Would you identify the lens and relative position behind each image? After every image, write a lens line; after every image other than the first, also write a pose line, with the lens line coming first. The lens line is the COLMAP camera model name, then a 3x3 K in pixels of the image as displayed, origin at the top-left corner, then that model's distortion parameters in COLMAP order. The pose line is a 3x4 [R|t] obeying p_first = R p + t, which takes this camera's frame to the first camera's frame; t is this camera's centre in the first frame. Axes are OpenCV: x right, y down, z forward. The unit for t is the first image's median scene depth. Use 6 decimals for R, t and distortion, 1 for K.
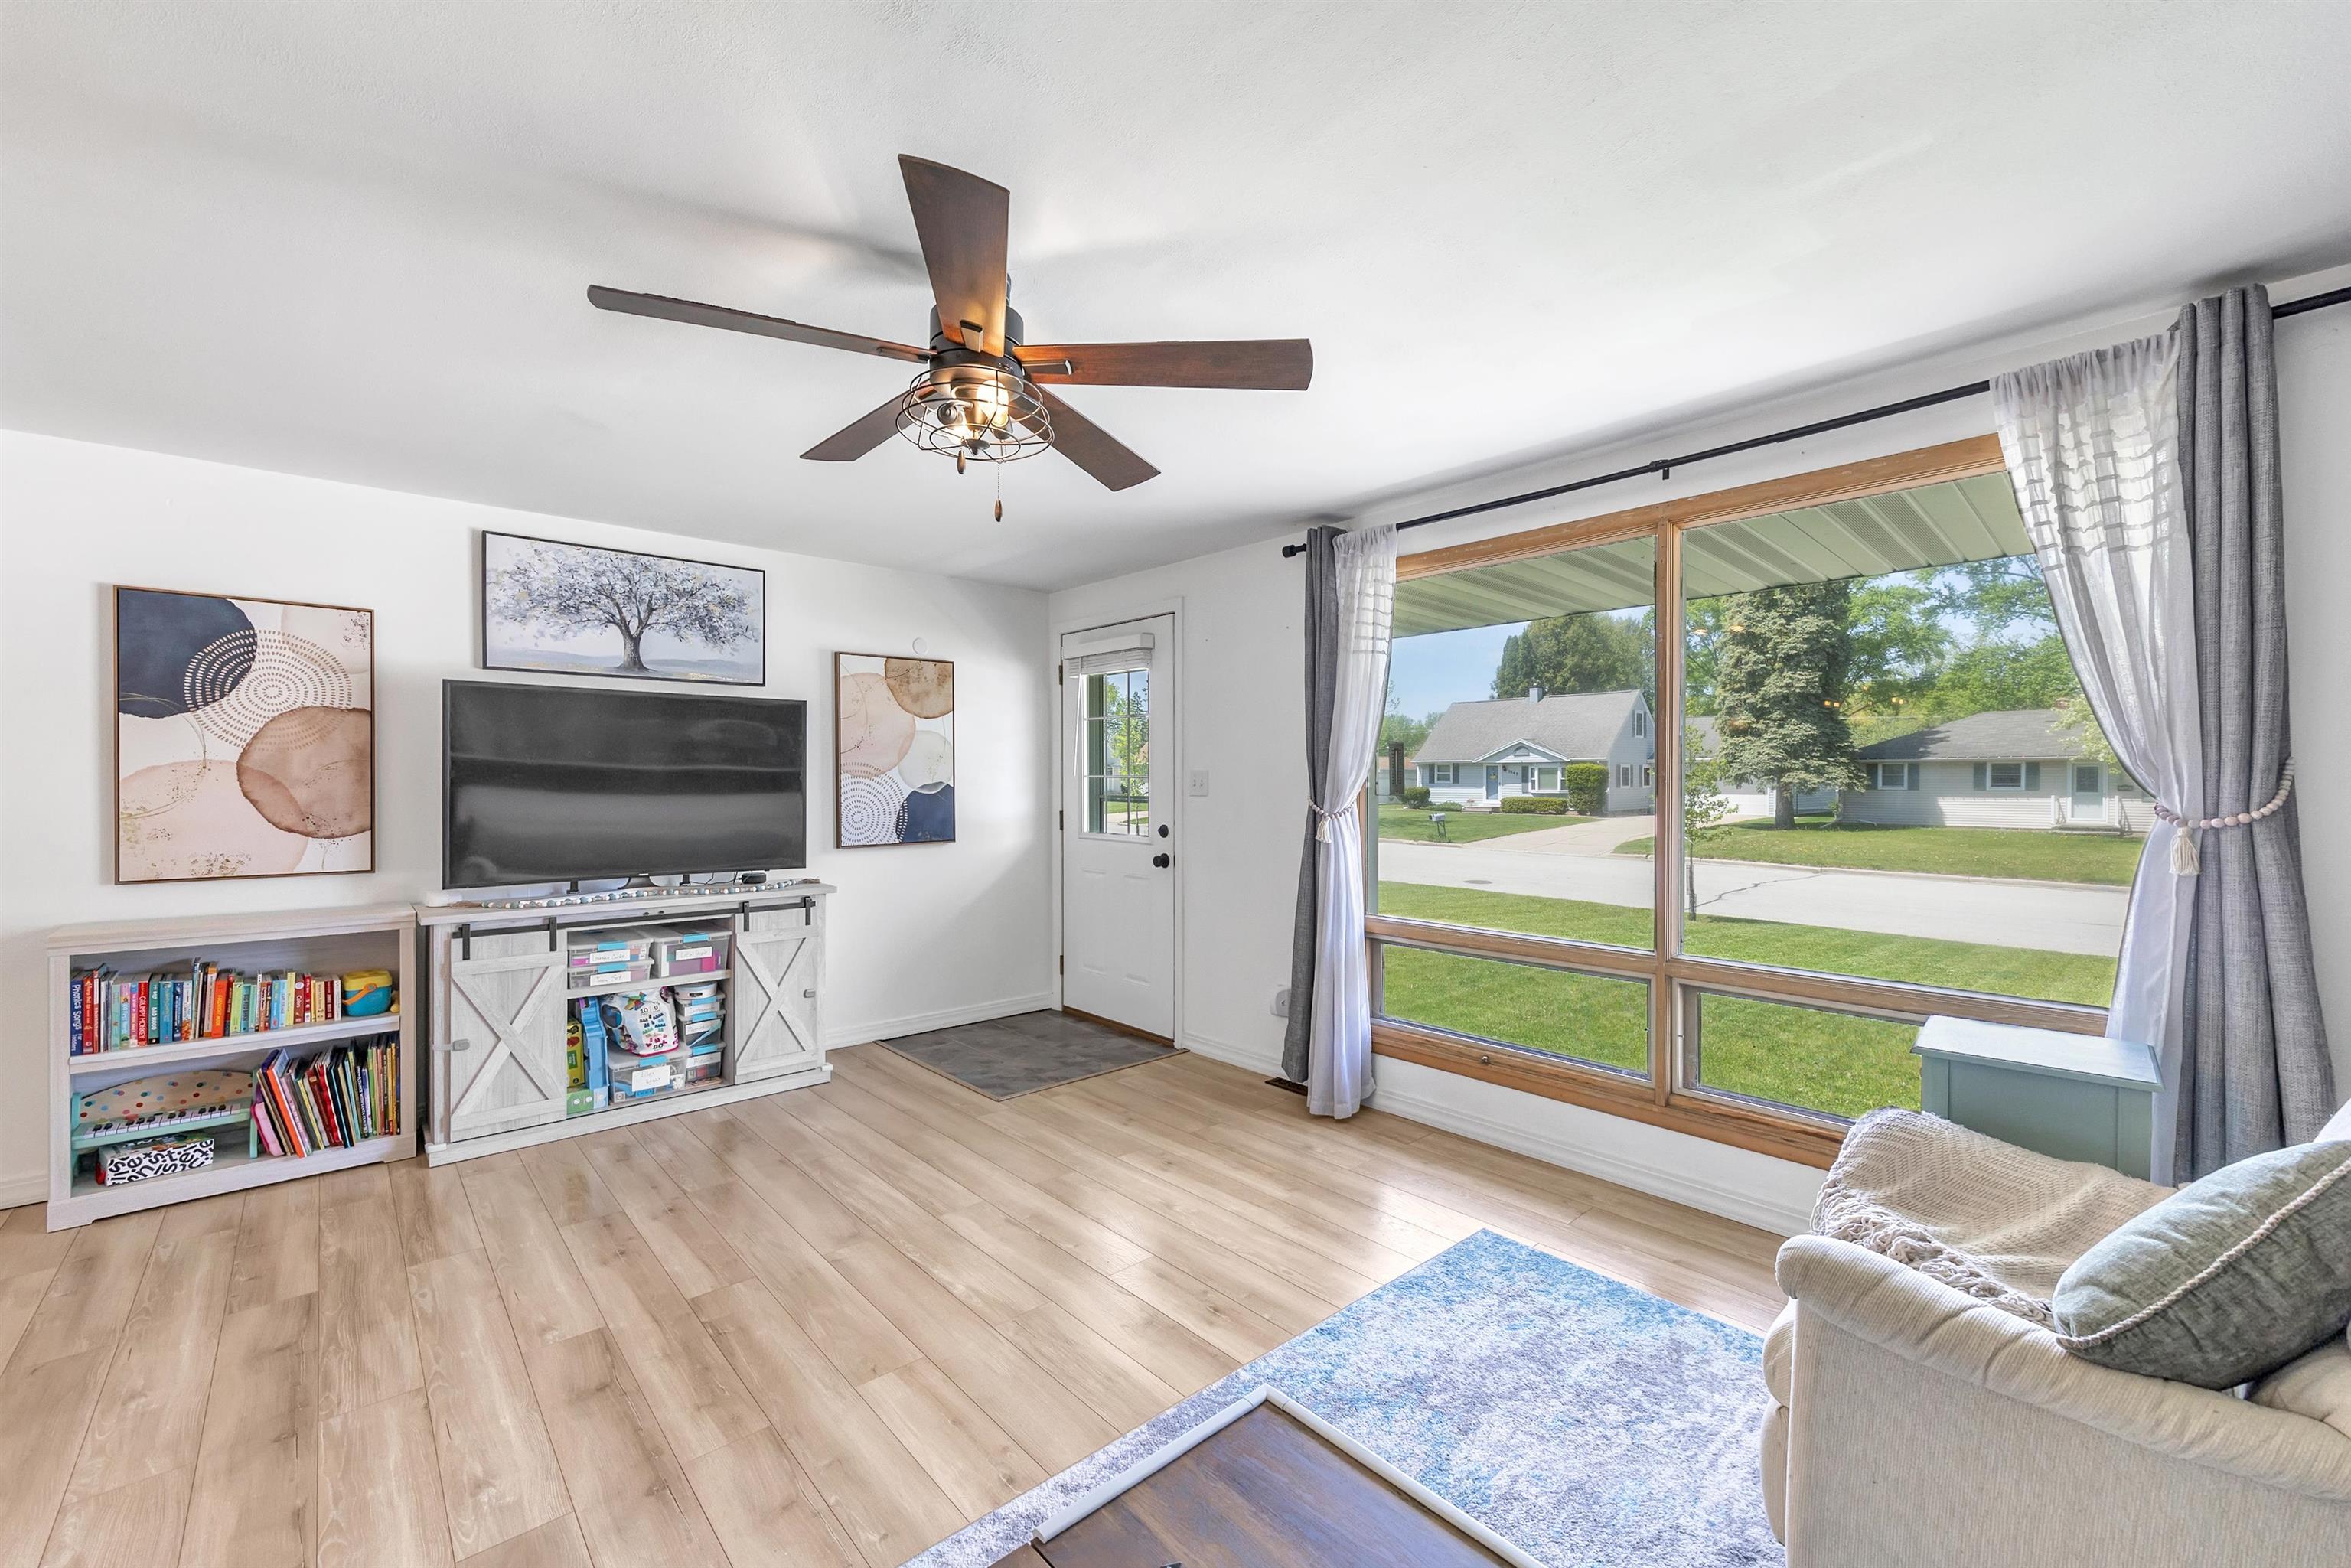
lens RADIAL K [[958.2, 0, 1121.5], [0, 958.2, 790.1], [0, 0, 1]] dist [-0.000774, 0.000002]
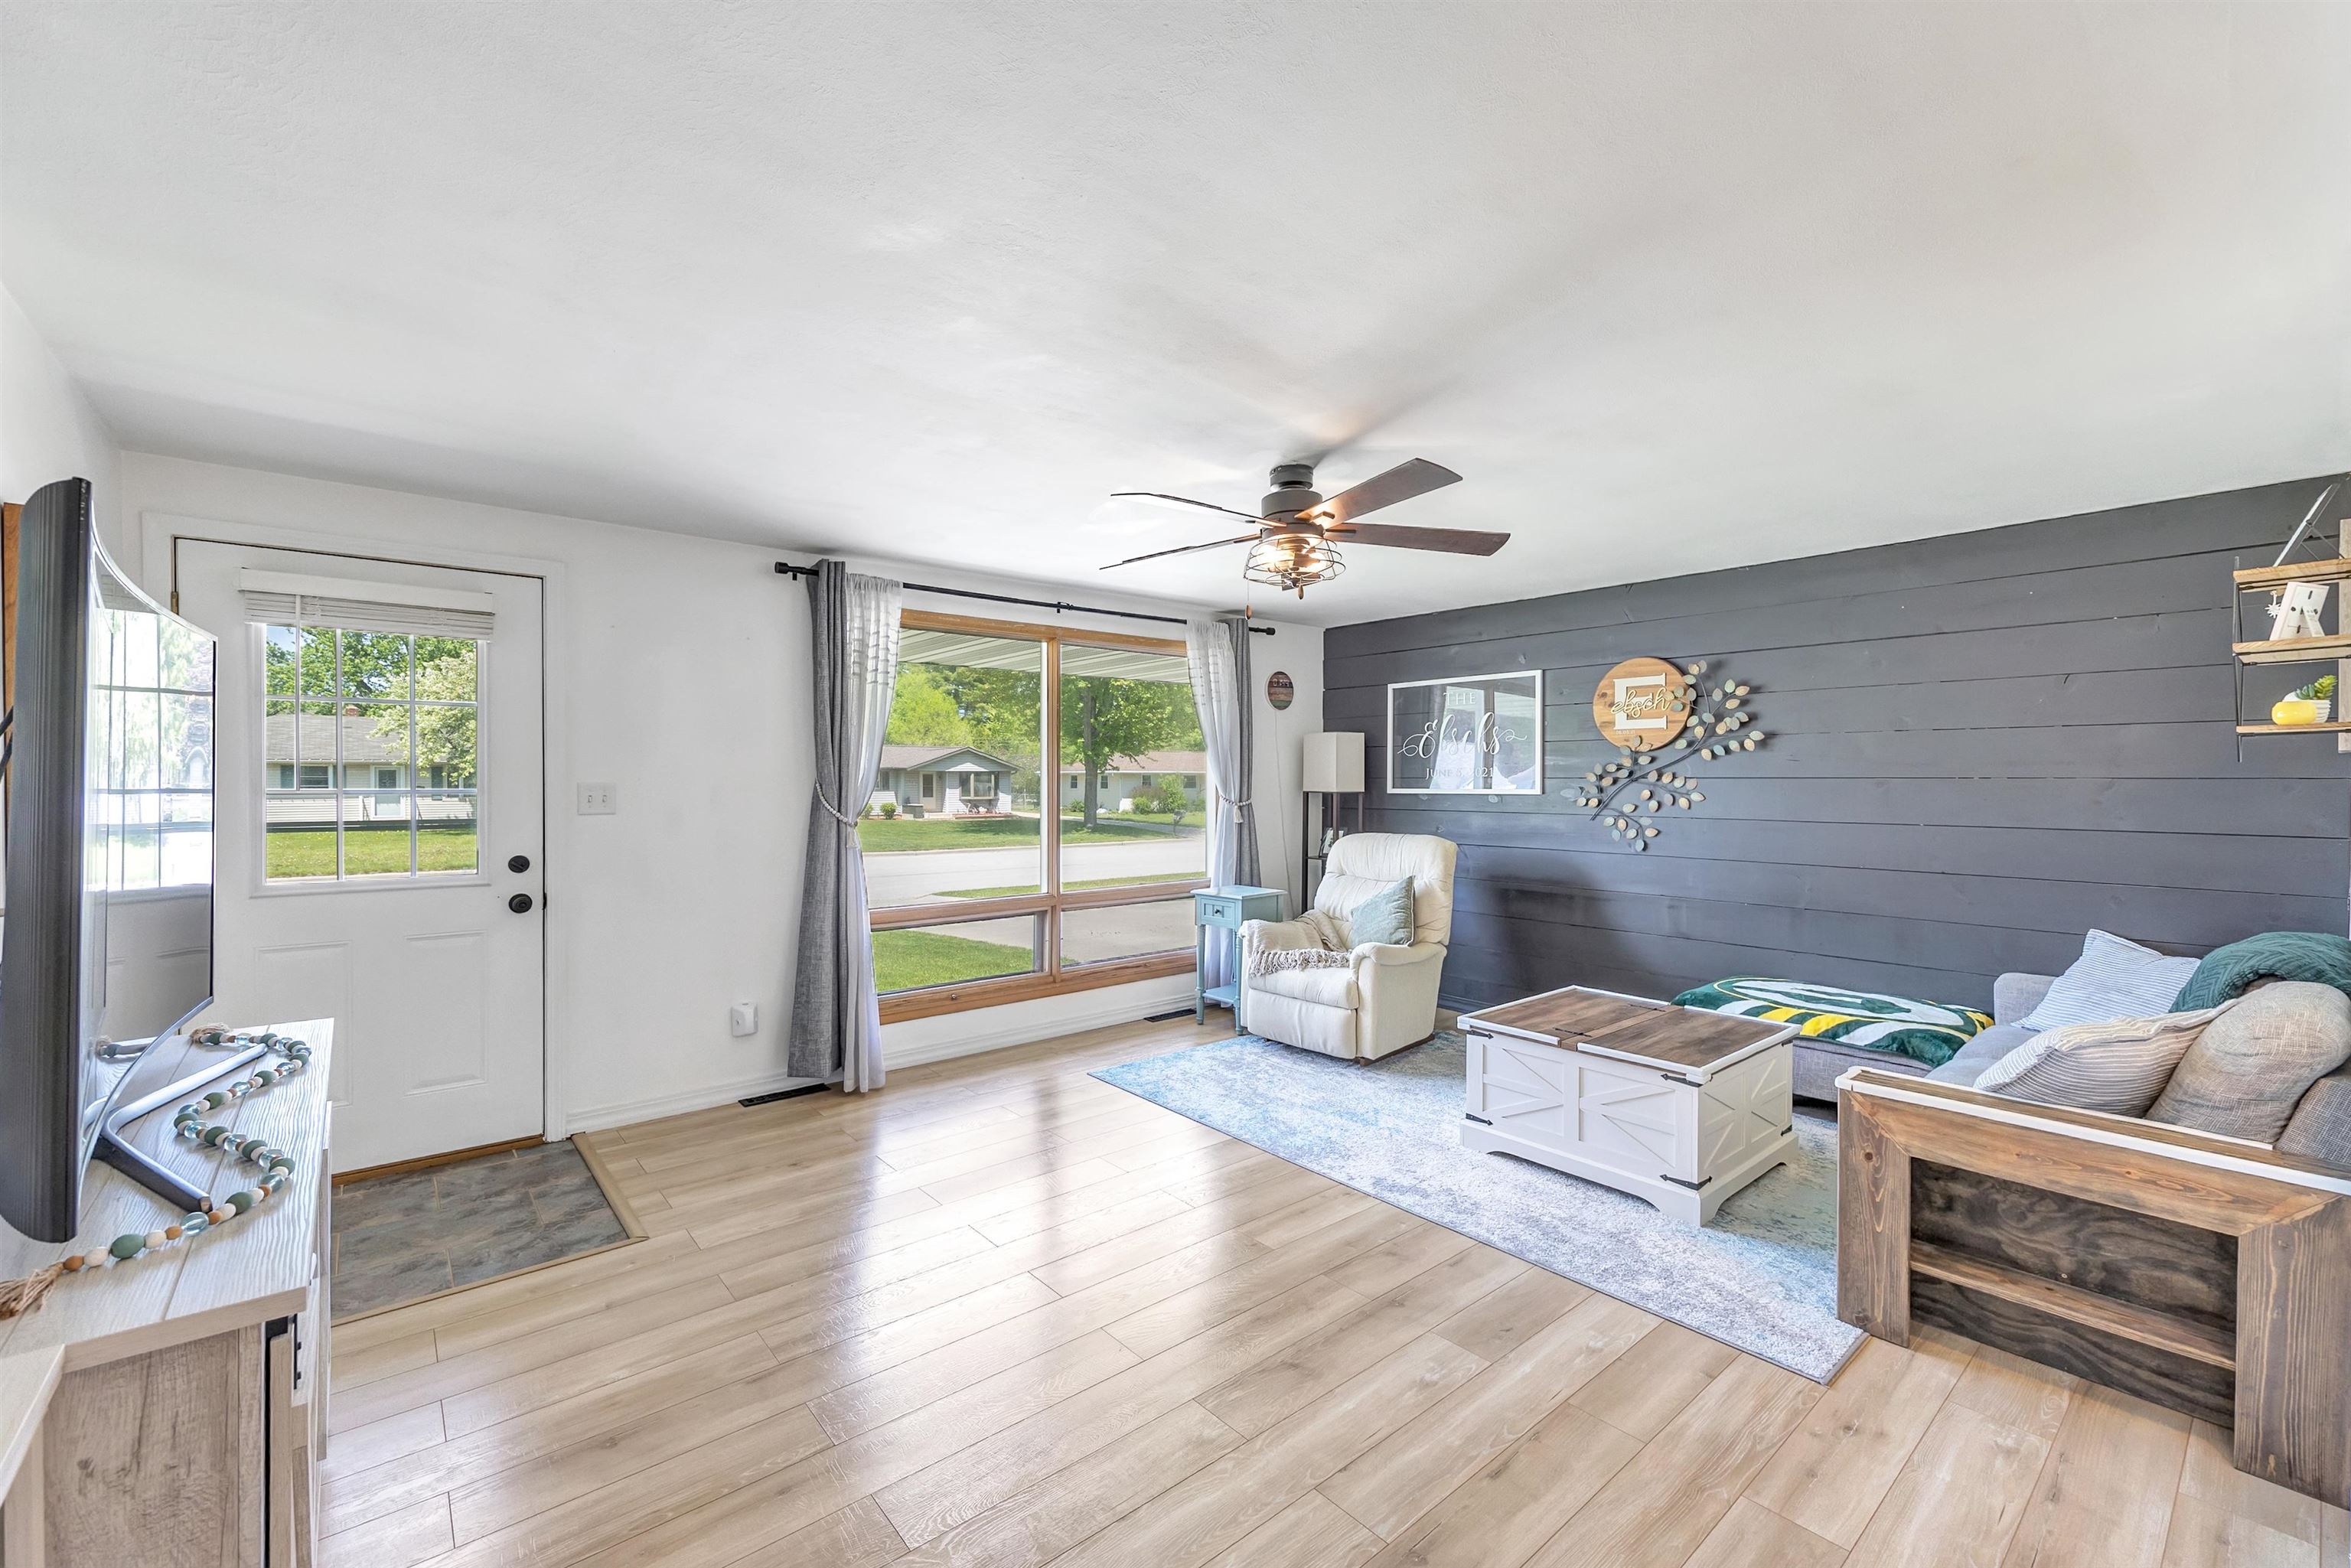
lens RADIAL K [[958.2, 0, 1172.3], [0, 958.2, 787.8], [0, 0, 1]] dist [-0.000774, 0.000002]
pose [[0.010280, -0.010158, 0.999896, -0.883912], [0.011983, 0.999878, 0.010034, -0.022741], [-0.999875, 0.011879, 0.010401, 0.609833]]
